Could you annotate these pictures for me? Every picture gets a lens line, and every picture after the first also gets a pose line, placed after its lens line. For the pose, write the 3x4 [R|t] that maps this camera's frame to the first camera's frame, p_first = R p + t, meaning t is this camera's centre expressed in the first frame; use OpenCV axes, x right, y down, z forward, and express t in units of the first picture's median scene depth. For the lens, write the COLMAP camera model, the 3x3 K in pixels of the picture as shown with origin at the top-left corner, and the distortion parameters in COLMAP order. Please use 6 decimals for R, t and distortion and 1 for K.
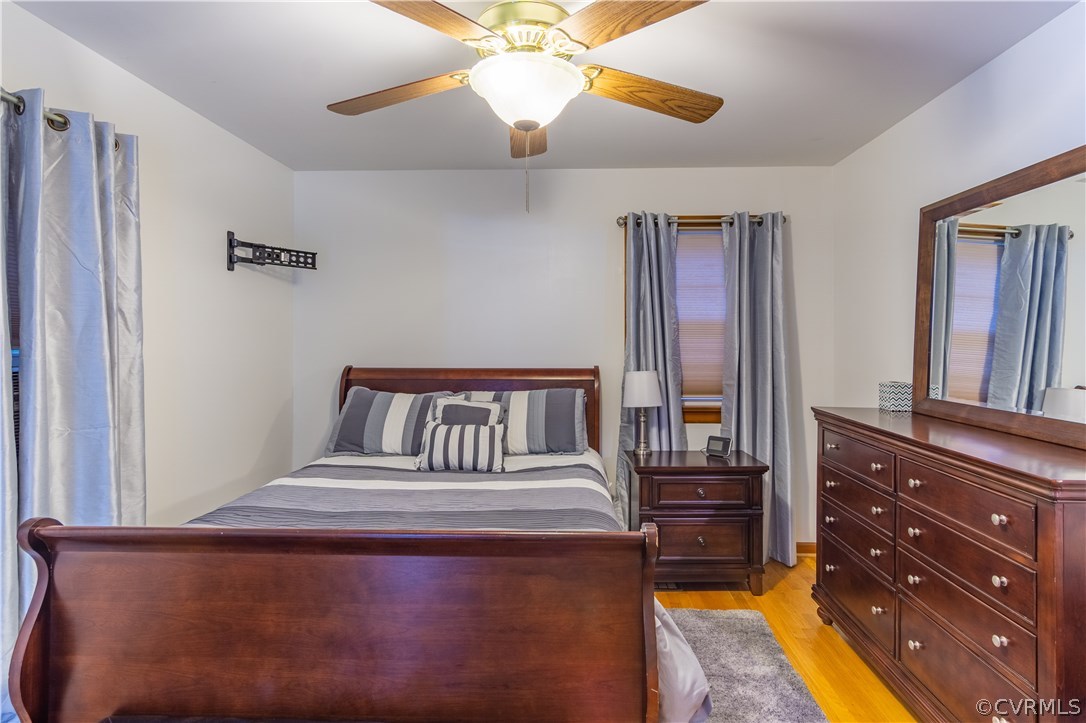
lens RADIAL K [[589.7, 0, 547.6], [0, 589.7, 344.5], [0, 0, 1]] dist [0.013557, -0.000302]
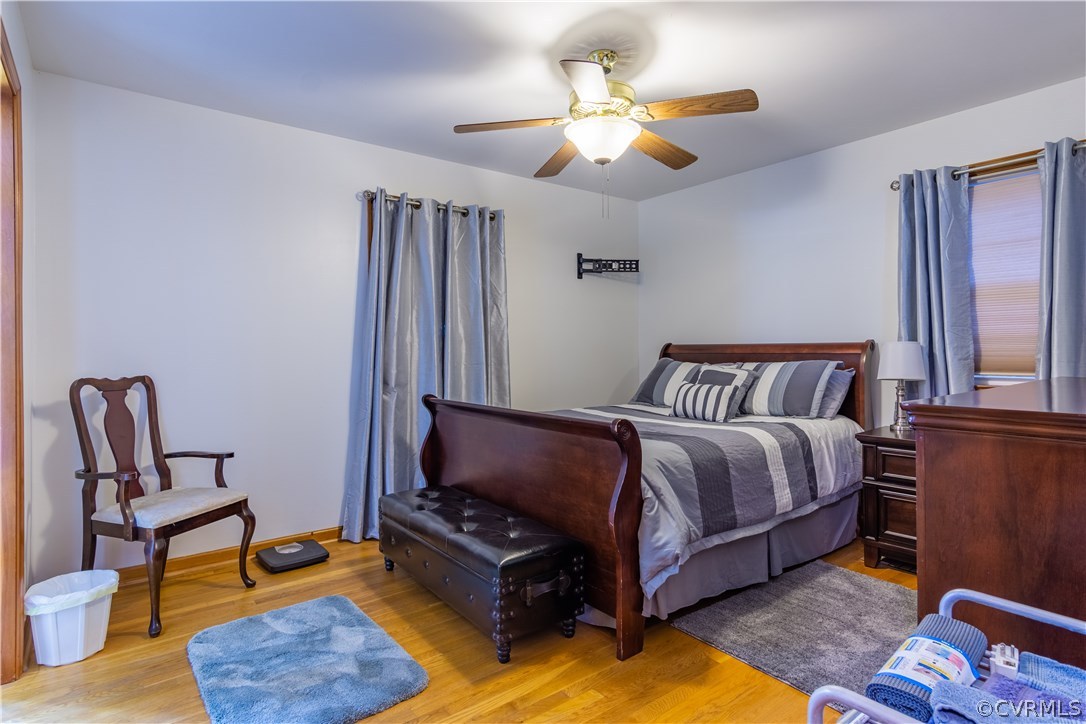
lens RADIAL K [[576.5, 0, 543.0], [0, 576.5, 362.0], [0, 0, 1]] dist [0.015367, 0.000694]
pose [[0.637130, 0.013291, -0.770641, 0.532865], [0.000781, 0.999840, 0.017889, 0.061775], [0.770756, -0.012000, 0.637018, -0.034653]]
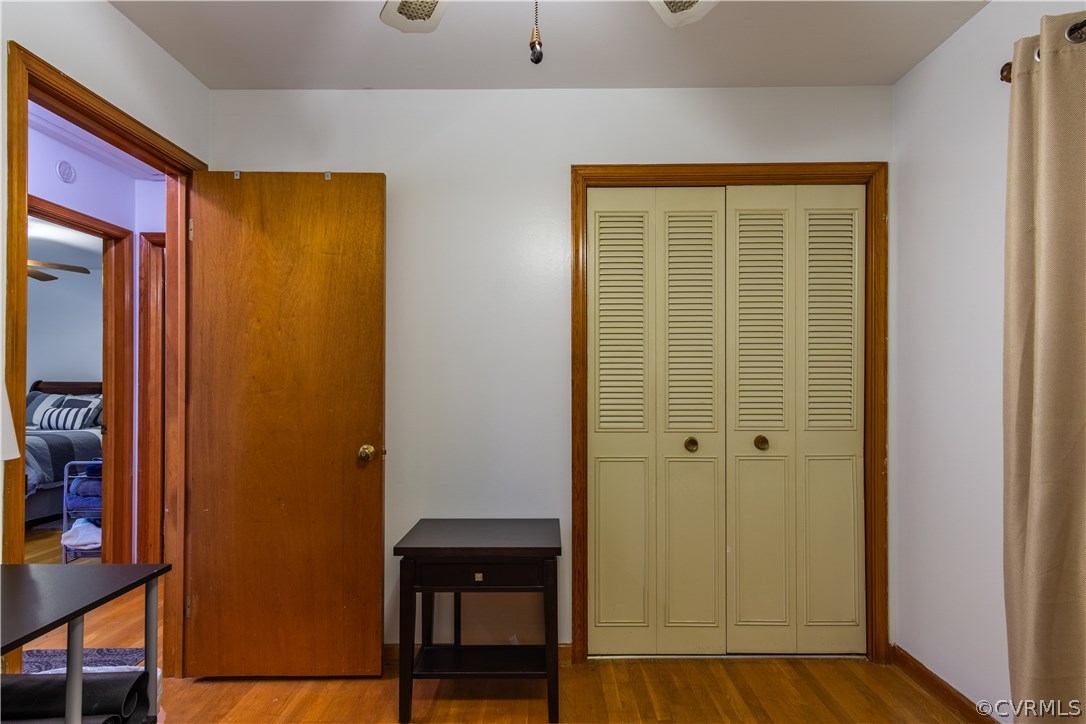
lens RADIAL K [[576.5, 0, 543.0], [0, 576.5, 362.0], [0, 0, 1]] dist [0.015367, 0.000694]
pose [[0.999412, 0.003755, 0.034068, 1.283034], [-0.002665, 0.999485, -0.031982, 0.036788], [-0.034170, 0.031872, 0.998908, -0.936998]]
